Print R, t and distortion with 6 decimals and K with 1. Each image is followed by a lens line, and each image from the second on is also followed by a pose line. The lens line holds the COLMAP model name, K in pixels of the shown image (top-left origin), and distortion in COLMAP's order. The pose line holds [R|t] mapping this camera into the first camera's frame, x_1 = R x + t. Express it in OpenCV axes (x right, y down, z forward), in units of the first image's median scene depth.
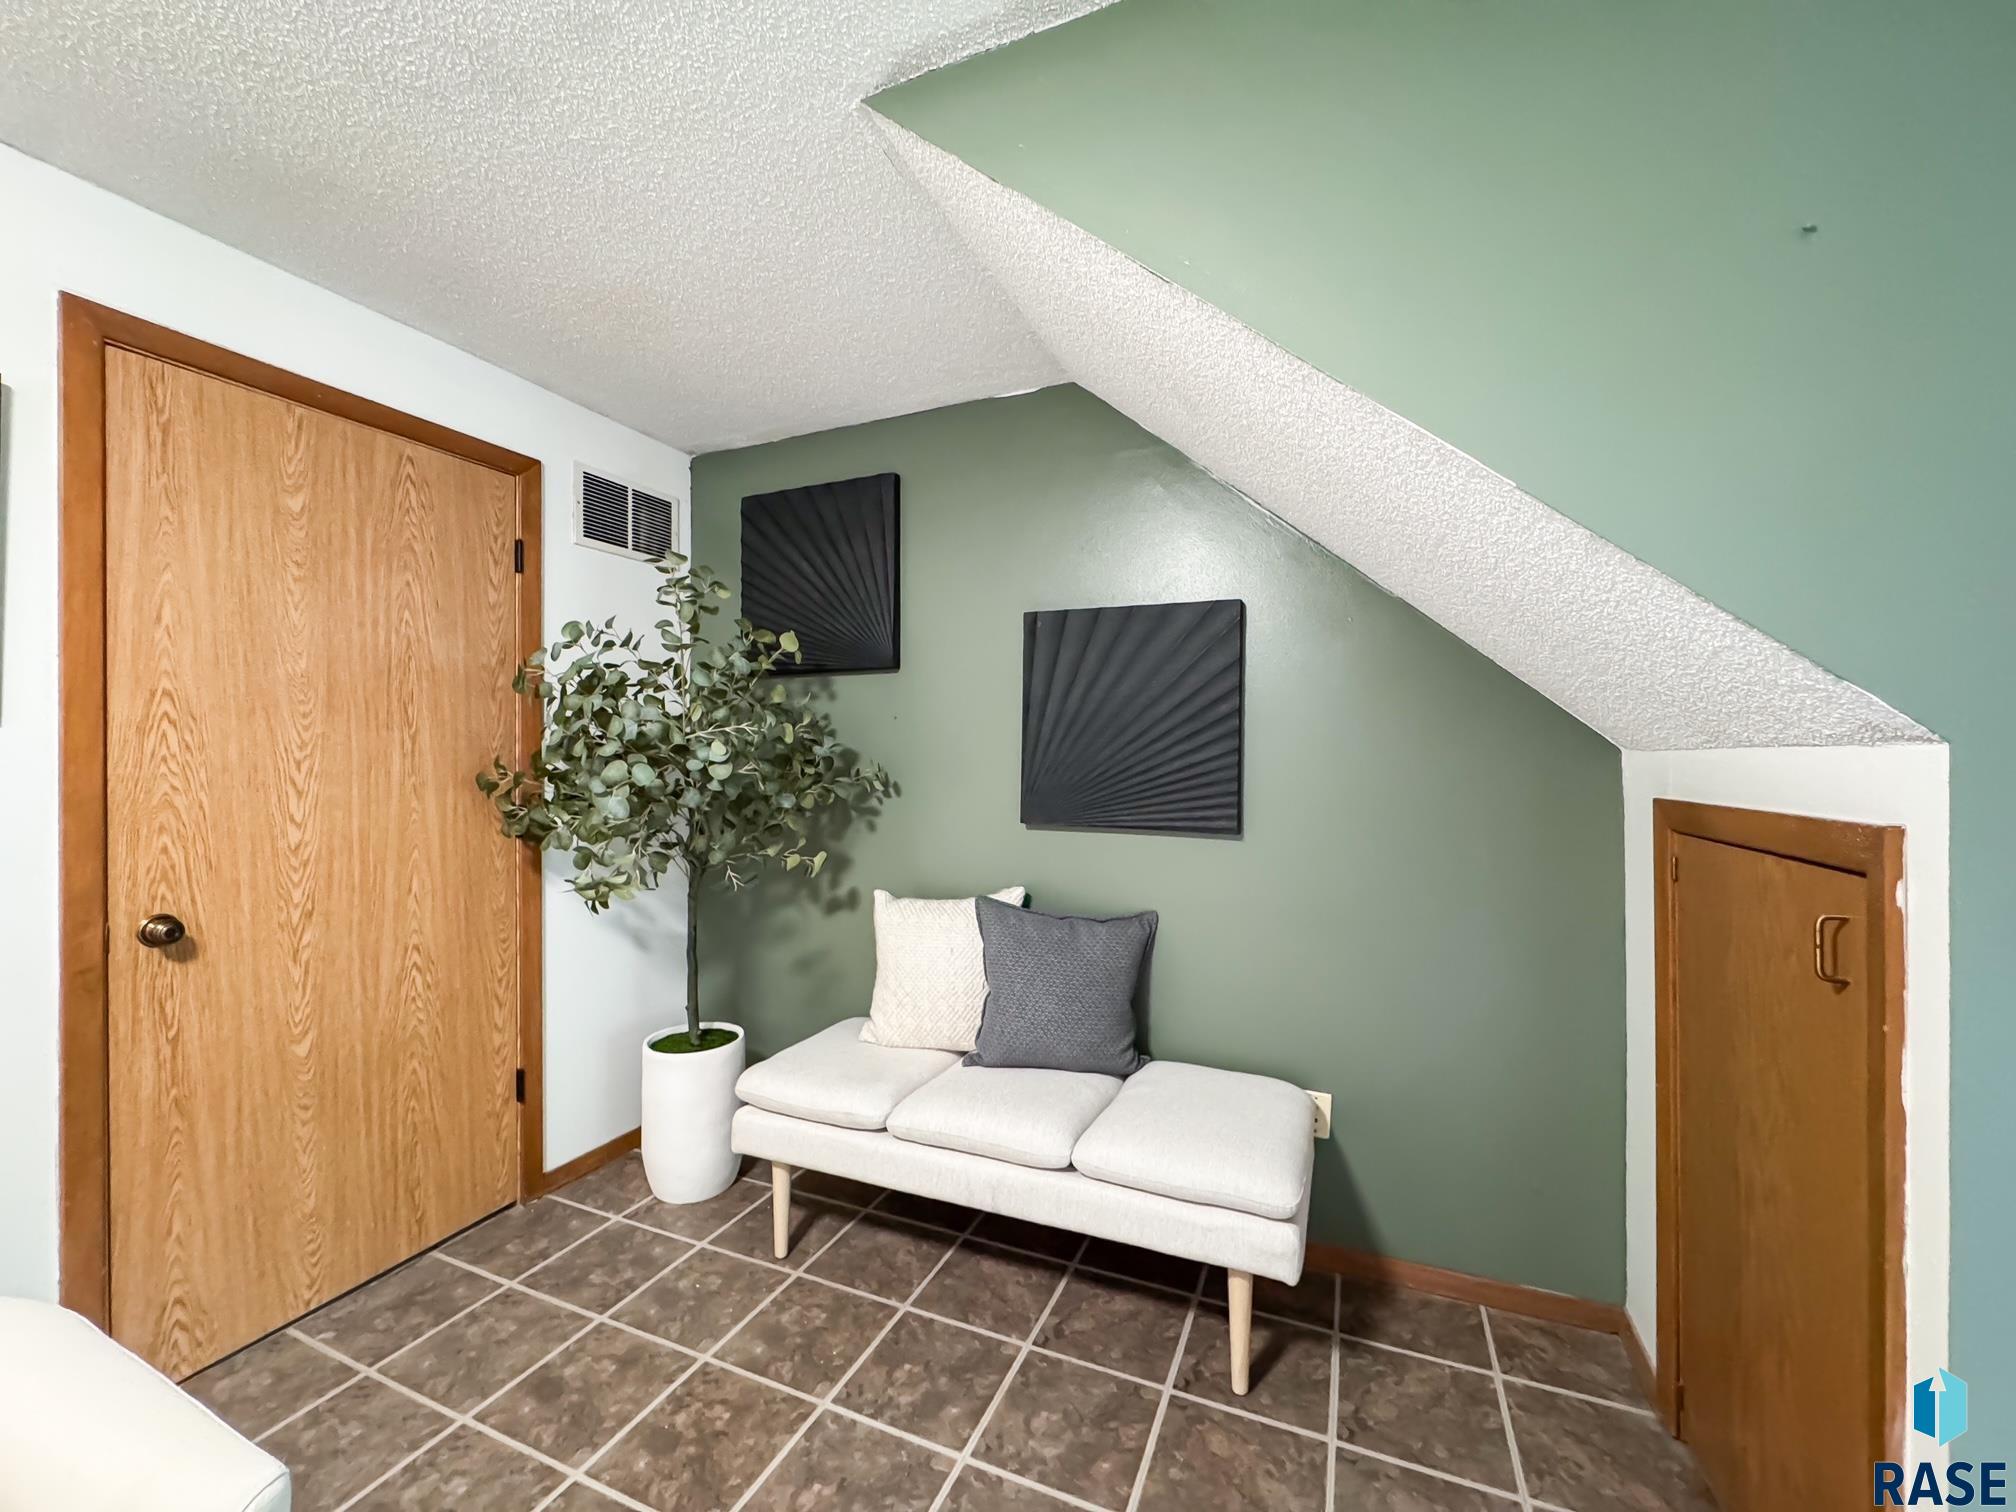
lens RADIAL K [[807.1, 0, 1013.2], [0, 807.1, 754.2], [0, 0, 1]] dist [-0.001064, 0.000177]
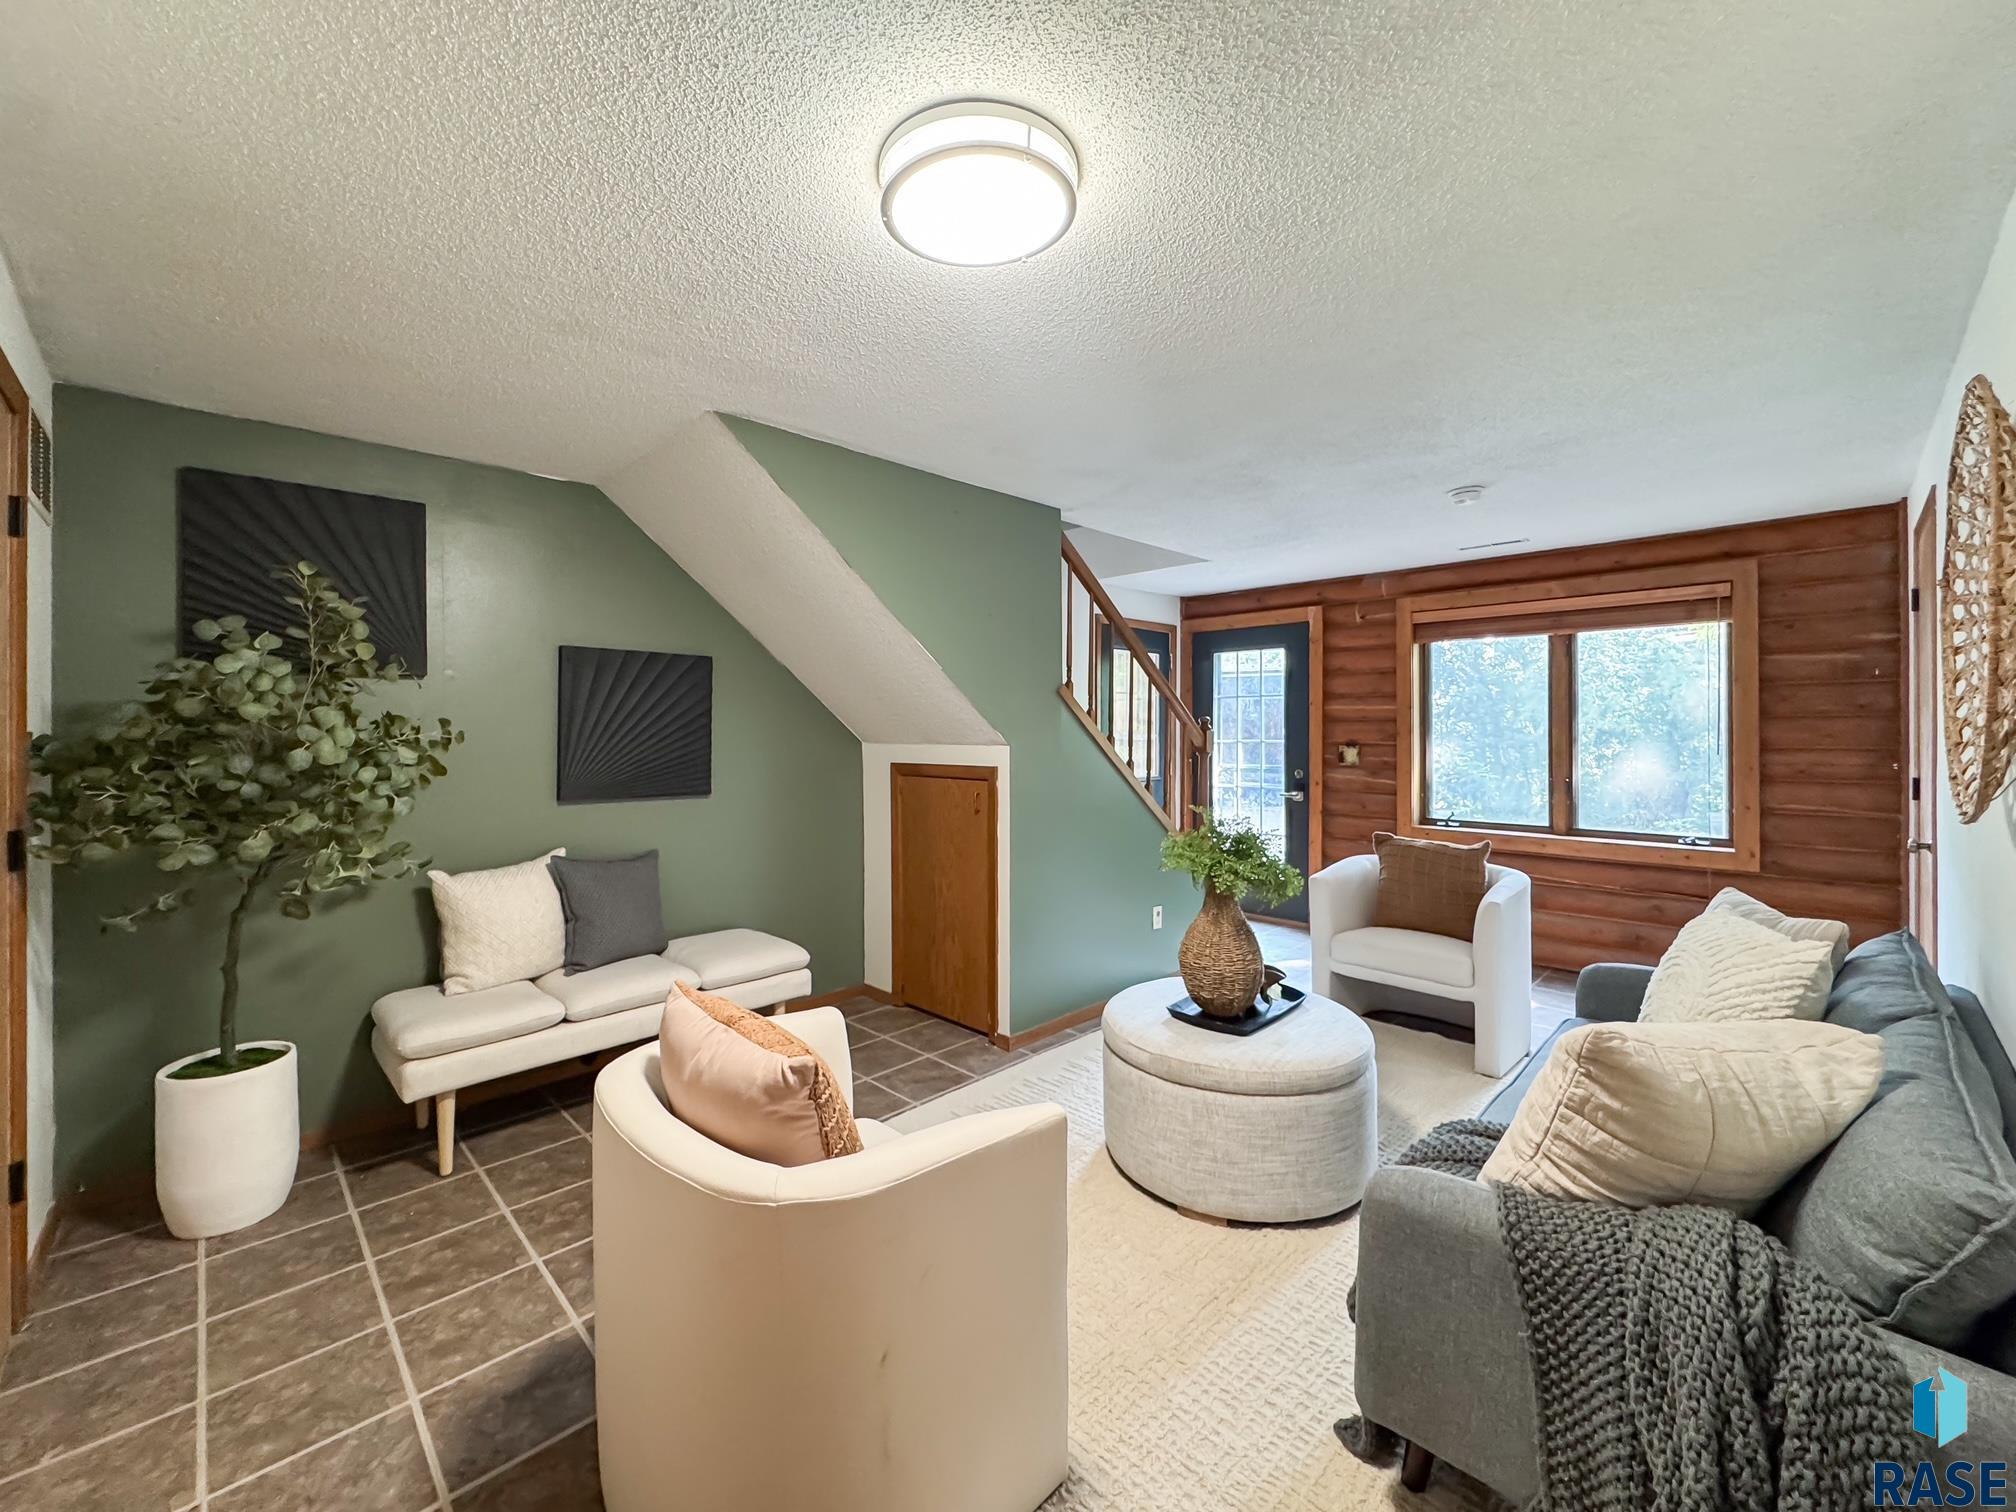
lens RADIAL K [[807.1, 0, 1013.2], [0, 807.1, 754.2], [0, 0, 1]] dist [-0.001064, 0.000177]
pose [[0.371283, -0.031481, 0.927986, -1.054812], [-0.001535, 0.999403, 0.034518, -0.044363], [-0.928519, -0.014241, 0.371013, -0.217715]]
